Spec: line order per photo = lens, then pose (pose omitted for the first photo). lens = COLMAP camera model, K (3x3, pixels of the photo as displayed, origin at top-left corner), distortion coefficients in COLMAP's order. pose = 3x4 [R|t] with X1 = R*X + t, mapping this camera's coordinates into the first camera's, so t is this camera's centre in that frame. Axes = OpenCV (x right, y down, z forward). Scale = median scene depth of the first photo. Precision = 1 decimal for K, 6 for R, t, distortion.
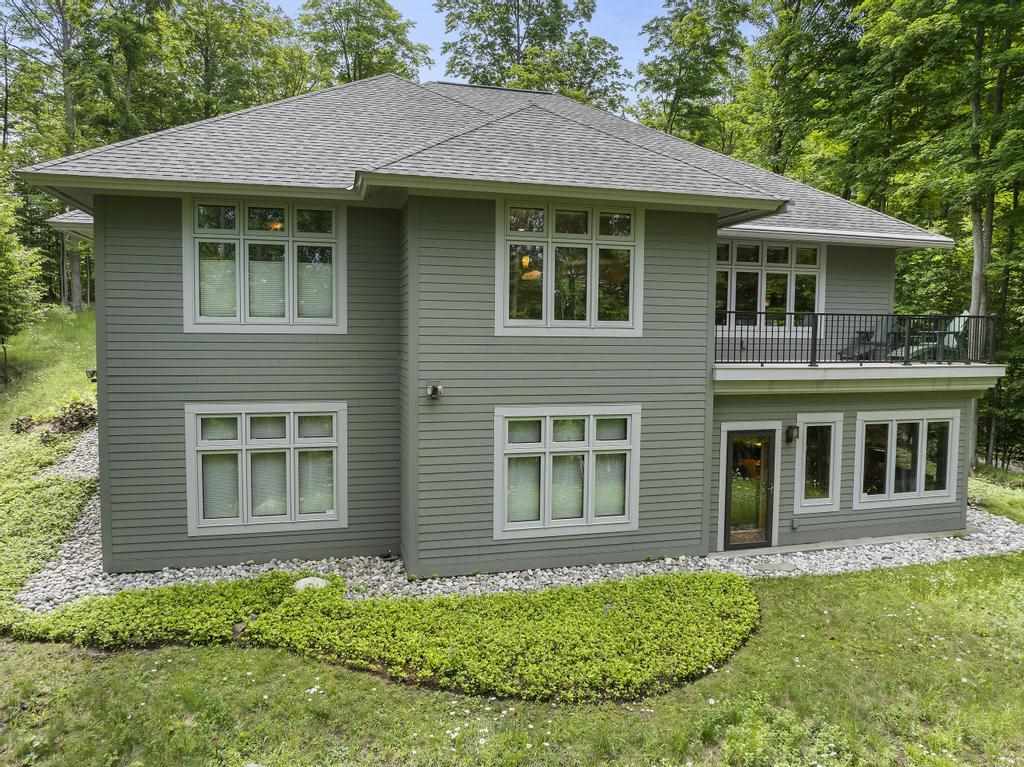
lens RADIAL K [[726.0, 0, 512.0], [0, 726.0, 383.5], [0, 0, 1]] dist [-0.010951, -0.005015]
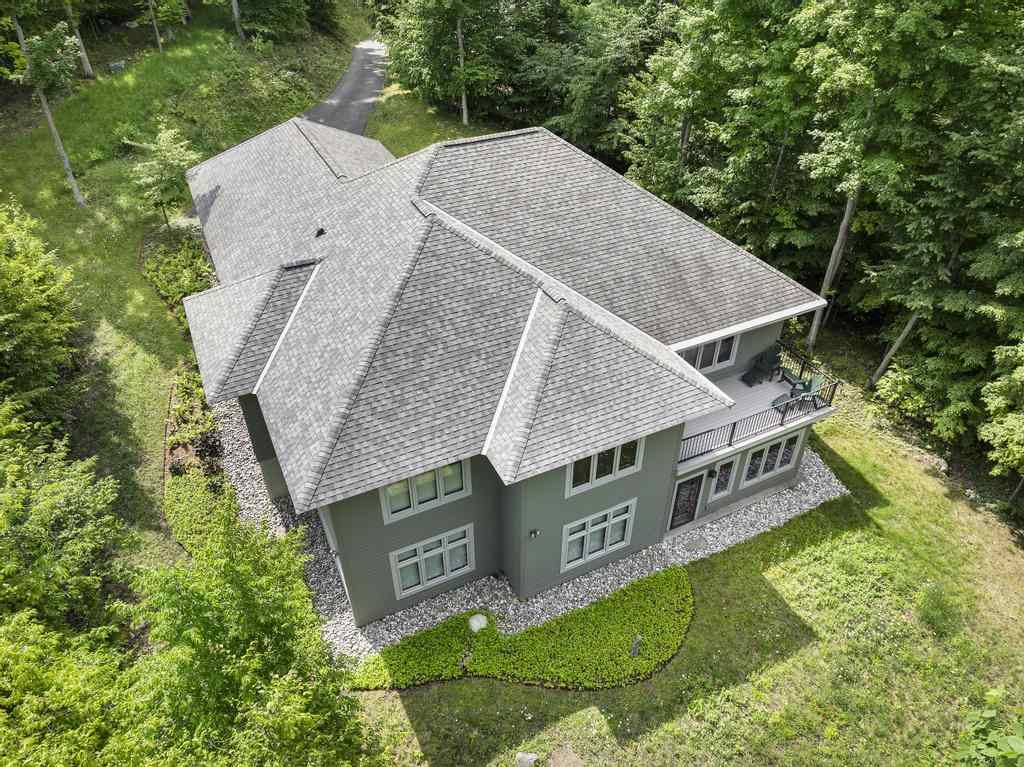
lens RADIAL K [[726.0, 0, 512.0], [0, 726.0, 383.5], [0, 0, 1]] dist [-0.010951, -0.005015]
pose [[0.981922, -0.122168, 0.144580, -0.341964], [0.024665, 0.839894, 0.542189, -1.166393], [-0.187670, -0.528822, 0.827724, -0.257857]]
